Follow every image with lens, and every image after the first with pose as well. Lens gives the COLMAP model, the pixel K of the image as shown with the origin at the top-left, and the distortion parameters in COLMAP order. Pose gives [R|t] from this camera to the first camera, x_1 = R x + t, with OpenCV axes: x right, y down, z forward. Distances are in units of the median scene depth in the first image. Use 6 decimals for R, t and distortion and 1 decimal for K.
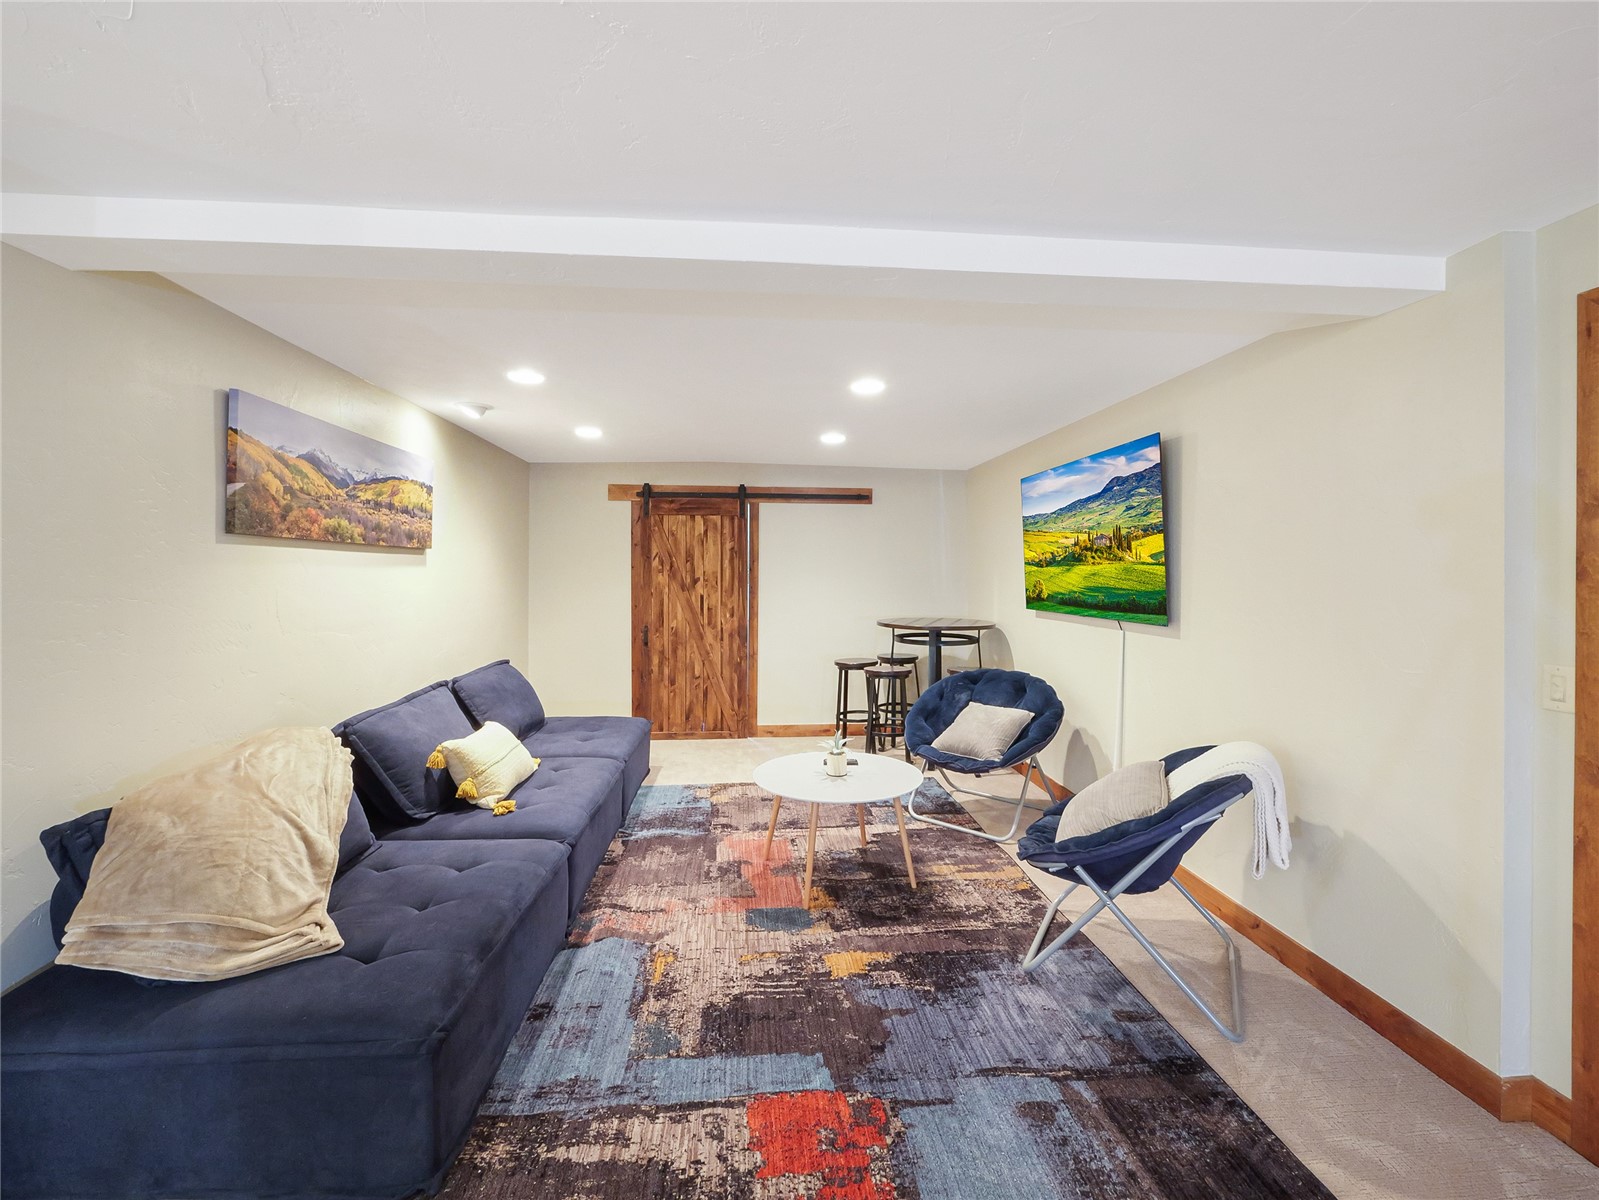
lens RADIAL K [[689.4, 0, 793.1], [0, 689.4, 603.1], [0, 0, 1]] dist [-0.003131, -0.000104]
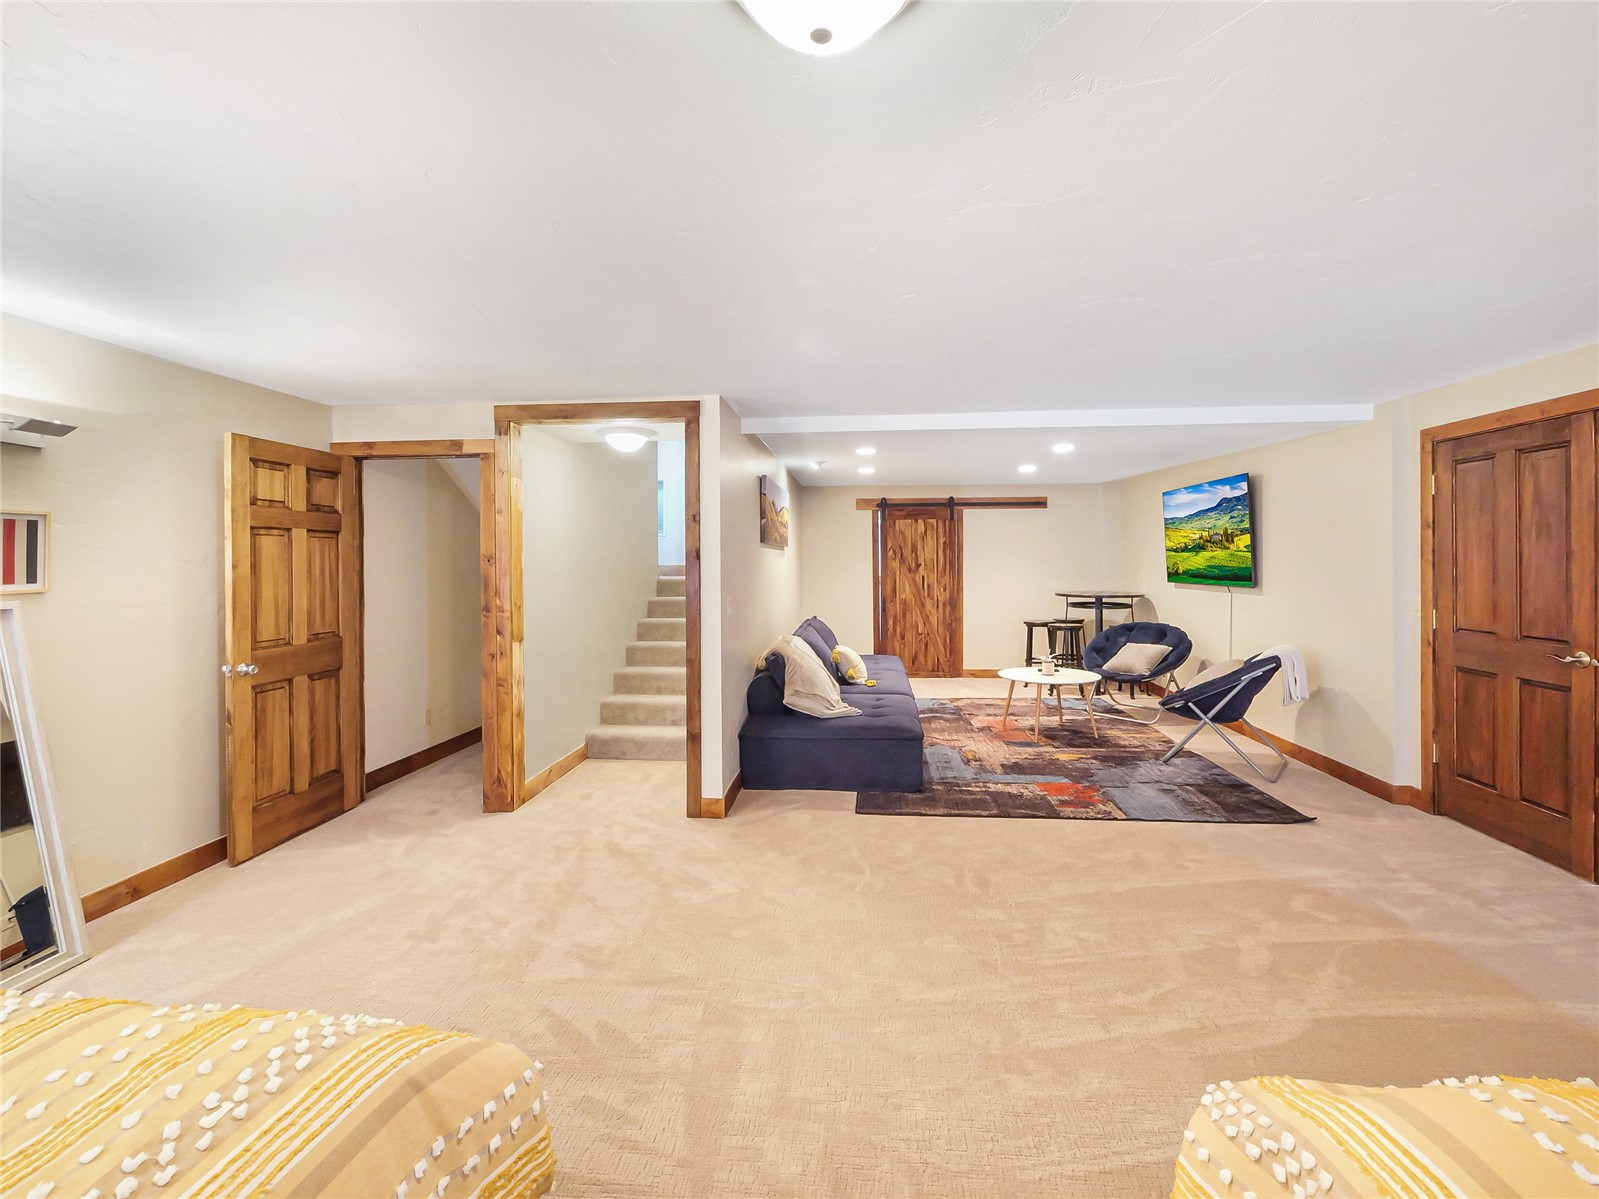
lens RADIAL K [[709.4, 0, 799.5], [0, 709.4, 599.5], [0, 0, 1]] dist [-0.002560, 0.000288]
pose [[0.986914, -0.007848, -0.161055, -0.213527], [0.010488, 0.999824, 0.015543, 0.017389], [0.160905, -0.017028, 0.986823, -0.687471]]
